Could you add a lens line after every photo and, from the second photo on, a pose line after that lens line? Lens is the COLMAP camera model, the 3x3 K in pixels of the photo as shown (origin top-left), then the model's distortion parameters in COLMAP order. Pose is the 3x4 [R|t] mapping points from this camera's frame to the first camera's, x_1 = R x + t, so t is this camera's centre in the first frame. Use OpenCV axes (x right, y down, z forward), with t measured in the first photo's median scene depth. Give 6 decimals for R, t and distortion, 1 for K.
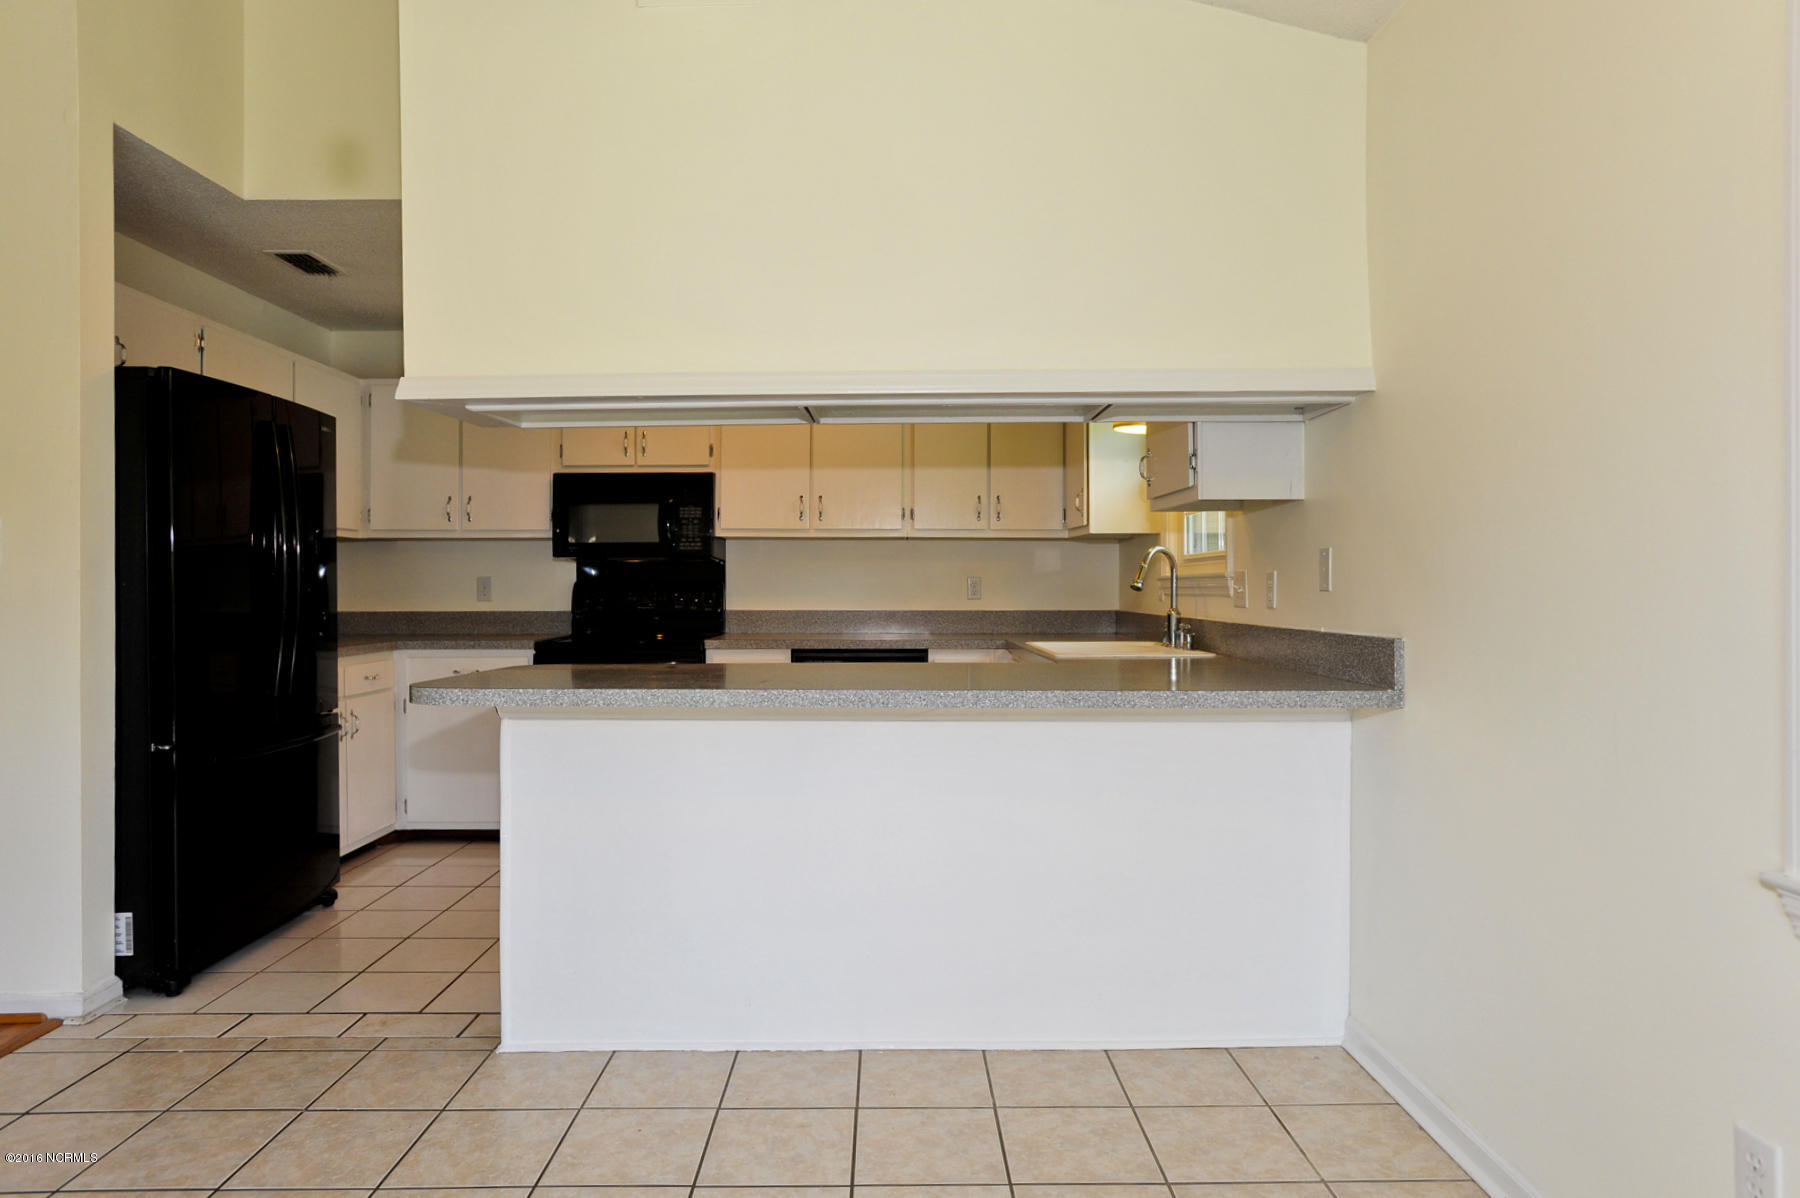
lens RADIAL K [[1067.6, 0, 900.0], [0, 1067.6, 599.0], [0, 0, 1]] dist [-0.005581, 0.000609]
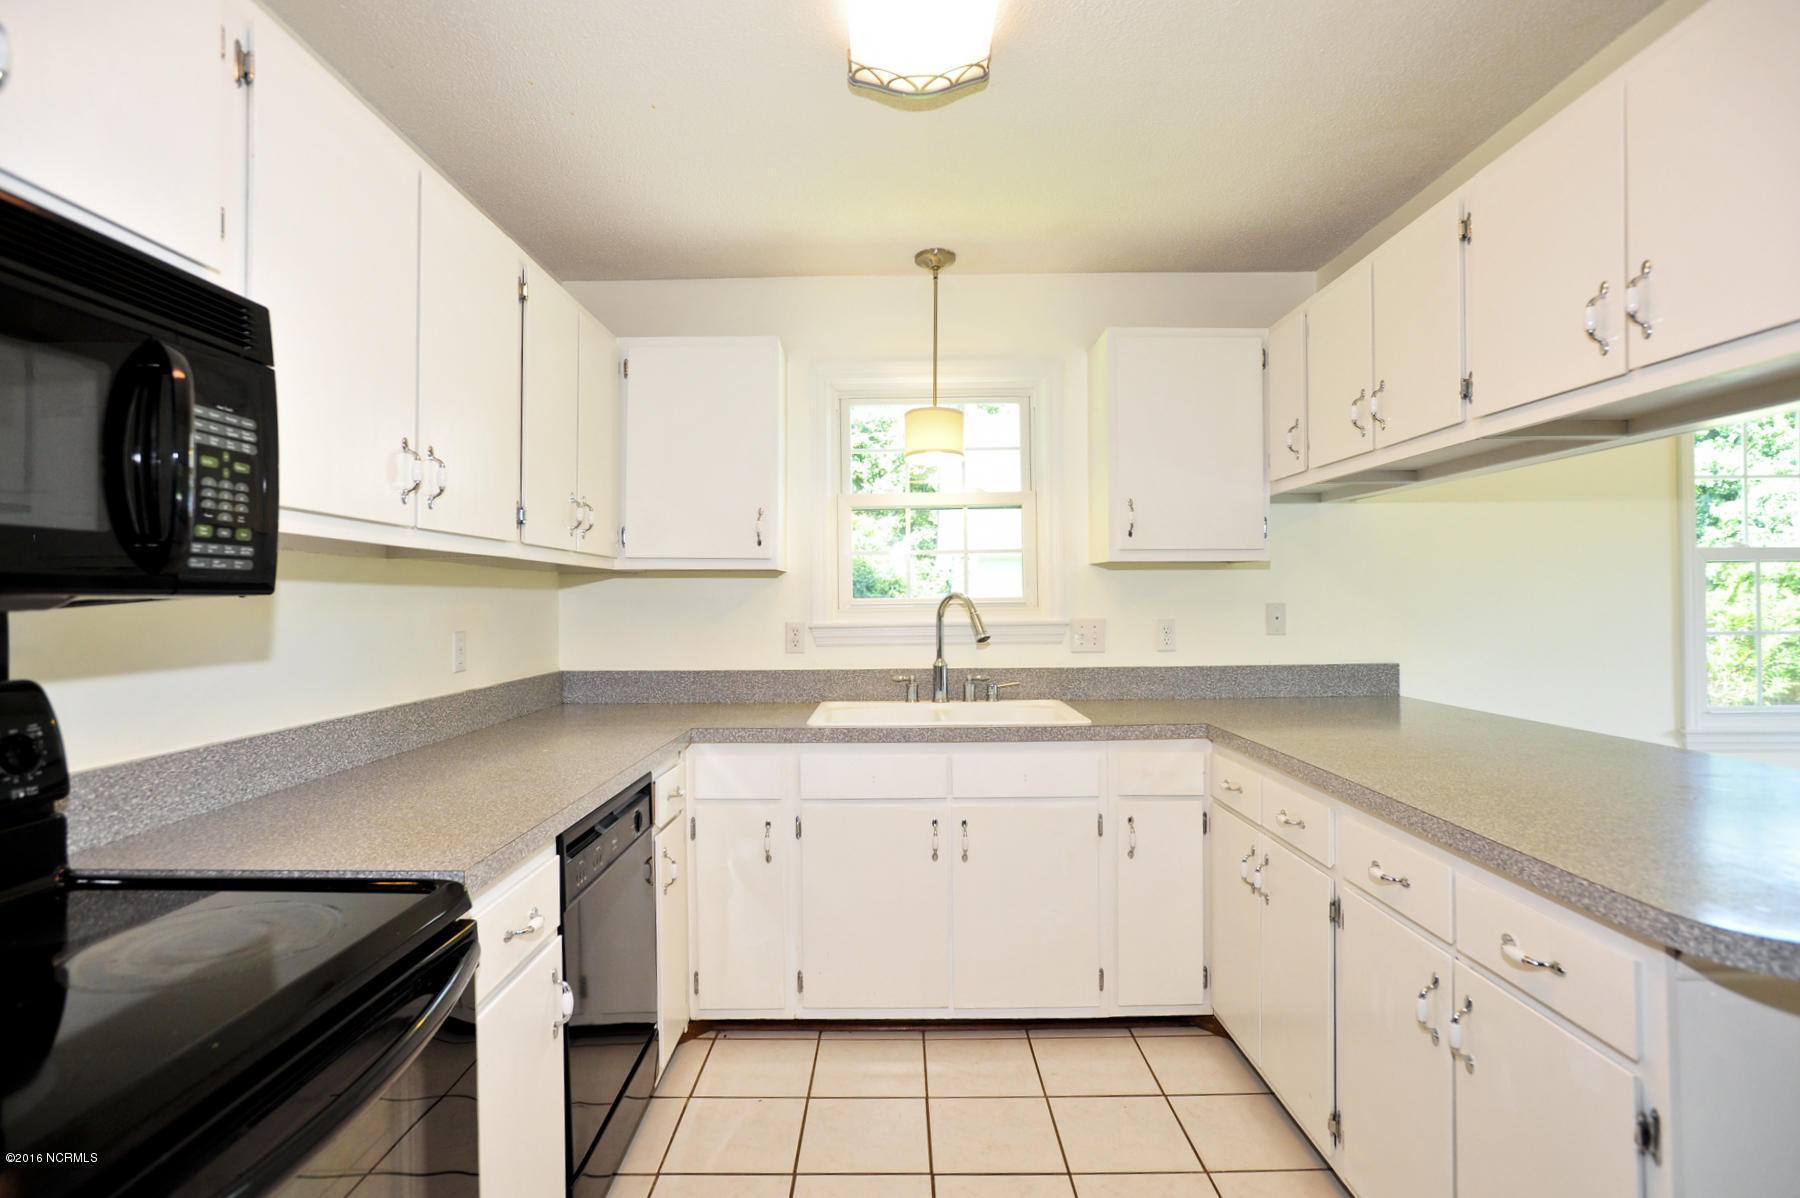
lens RADIAL K [[876.1, 0, 892.7], [0, 876.1, 593.4], [0, 0, 1]] dist [-0.056168, 0.019844]
pose [[0.007715, 0.005492, 0.999955, -0.403794], [0.015934, 0.999857, -0.005614, -0.036442], [-0.999843, 0.015977, 0.007626, 0.826682]]
